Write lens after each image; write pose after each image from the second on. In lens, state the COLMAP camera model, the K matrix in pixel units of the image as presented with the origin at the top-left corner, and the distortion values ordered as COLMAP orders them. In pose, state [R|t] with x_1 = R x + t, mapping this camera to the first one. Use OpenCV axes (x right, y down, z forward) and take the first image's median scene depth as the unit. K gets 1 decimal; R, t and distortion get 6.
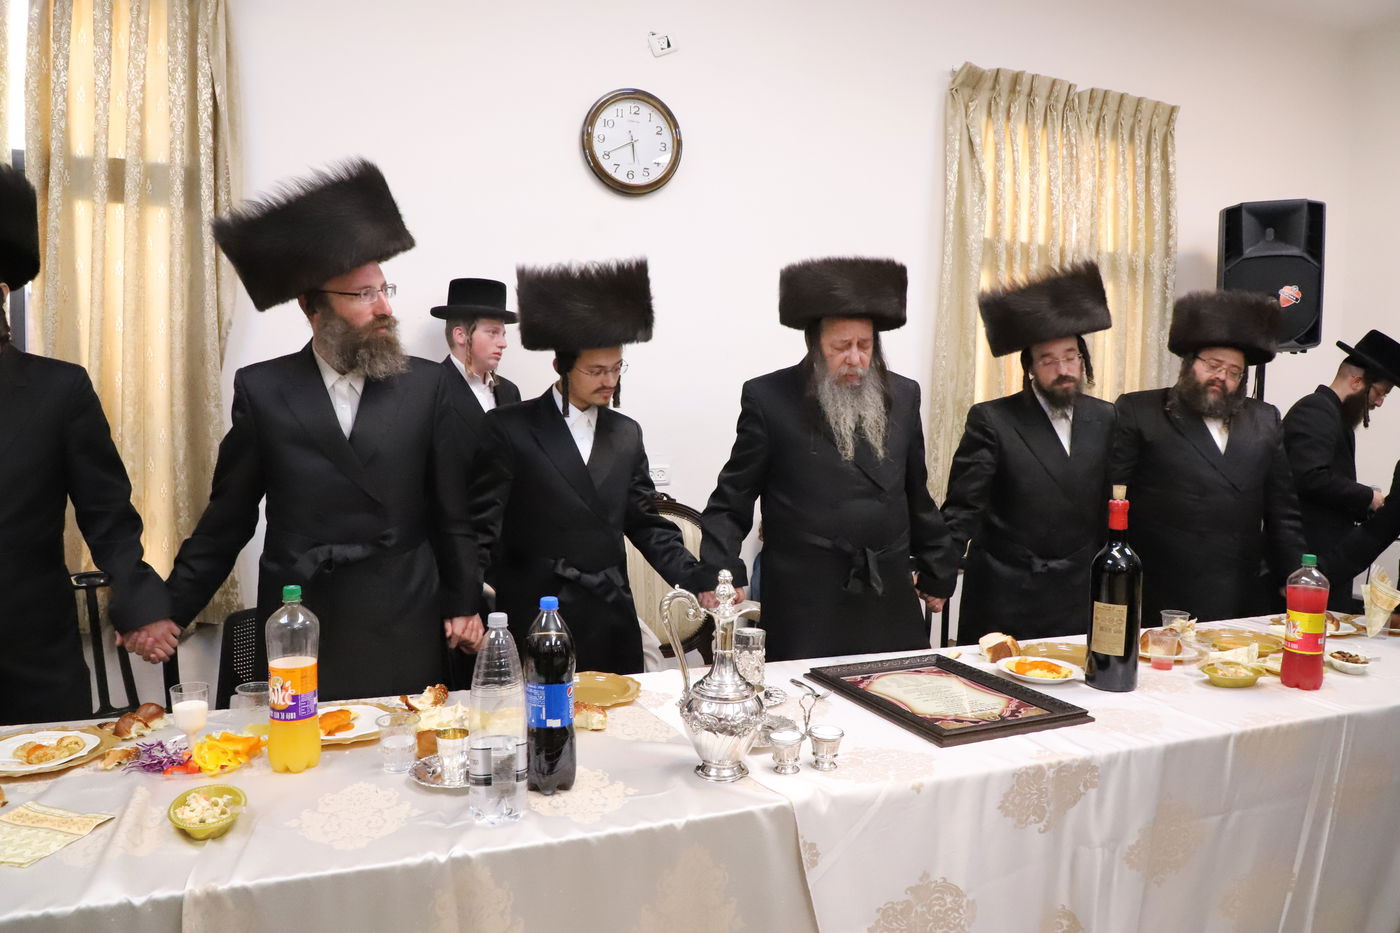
lens RADIAL K [[946.4, 0, 695.2], [0, 946.4, 468.0], [0, 0, 1]] dist [-0.071932, 0.034373]
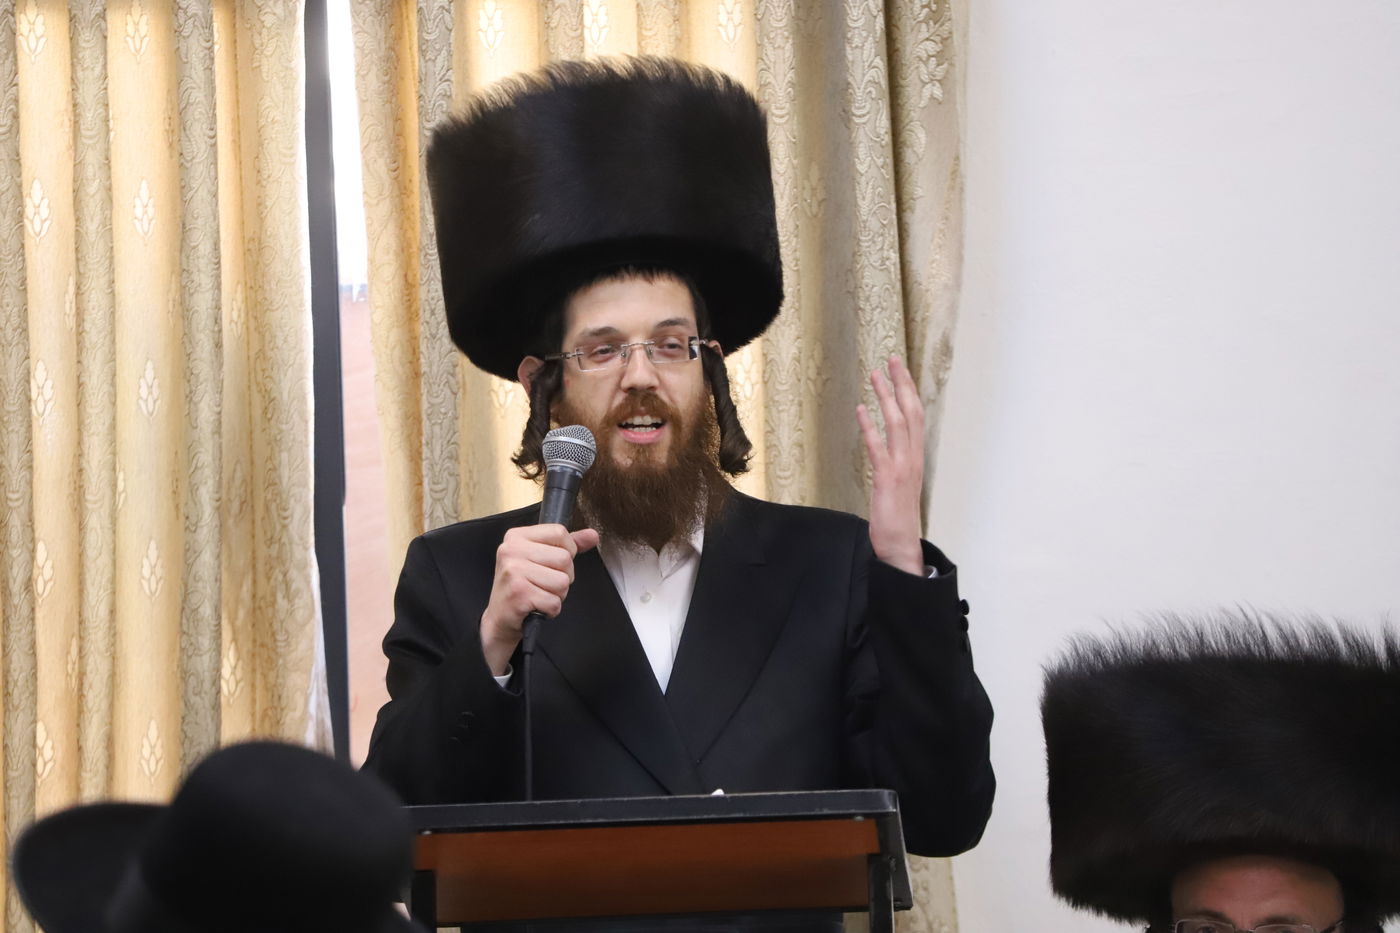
lens RADIAL K [[9755.3, 0, 702.3], [0, 9755.3, 454.3], [0, 0, 1]] dist [4.422349, 0.000000]
pose [[0.865147, -0.003431, -0.501507, 1.133849], [0.030960, 0.998435, 0.046579, -0.295234], [0.500562, -0.055824, 0.863899, -1.978197]]
